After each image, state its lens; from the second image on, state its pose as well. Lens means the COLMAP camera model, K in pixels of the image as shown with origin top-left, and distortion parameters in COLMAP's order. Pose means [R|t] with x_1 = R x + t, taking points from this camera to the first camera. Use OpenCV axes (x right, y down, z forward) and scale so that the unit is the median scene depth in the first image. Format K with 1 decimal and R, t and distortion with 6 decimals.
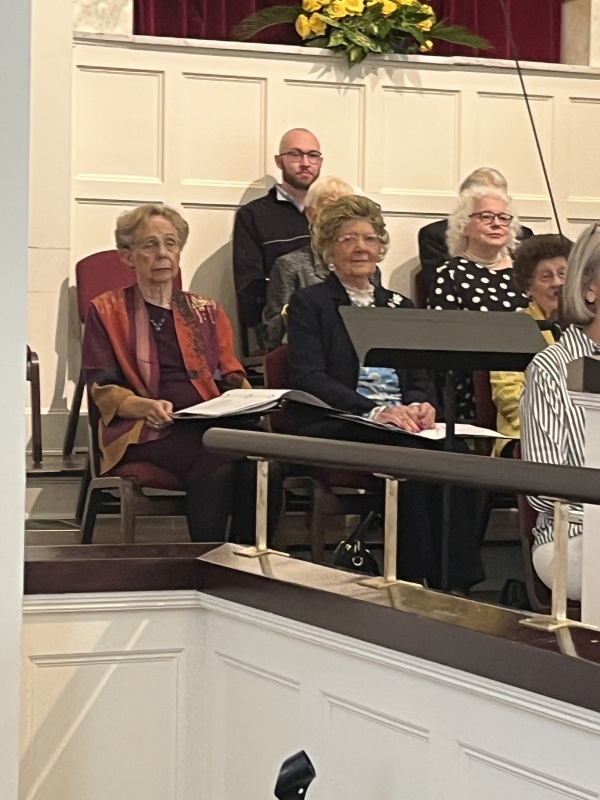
lens RADIAL K [[2191.1, 0, 300.0], [0, 2191.1, 400.0], [0, 0, 1]] dist [0.099058, 0.250730]
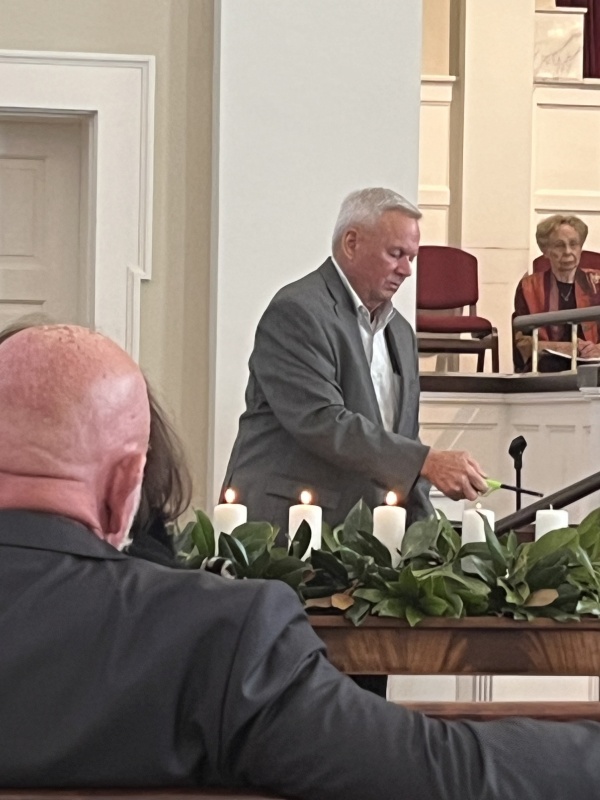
lens RADIAL K [[3023.3, 0, 300.0], [0, 3023.3, 400.0], [0, 0, 1]] dist [-0.036963, -2.255232]
pose [[0.972645, 0.001505, -0.232292, 0.168504], [-0.009551, 0.999392, -0.033517, 0.076216], [0.232101, 0.034819, 0.972068, -0.703697]]
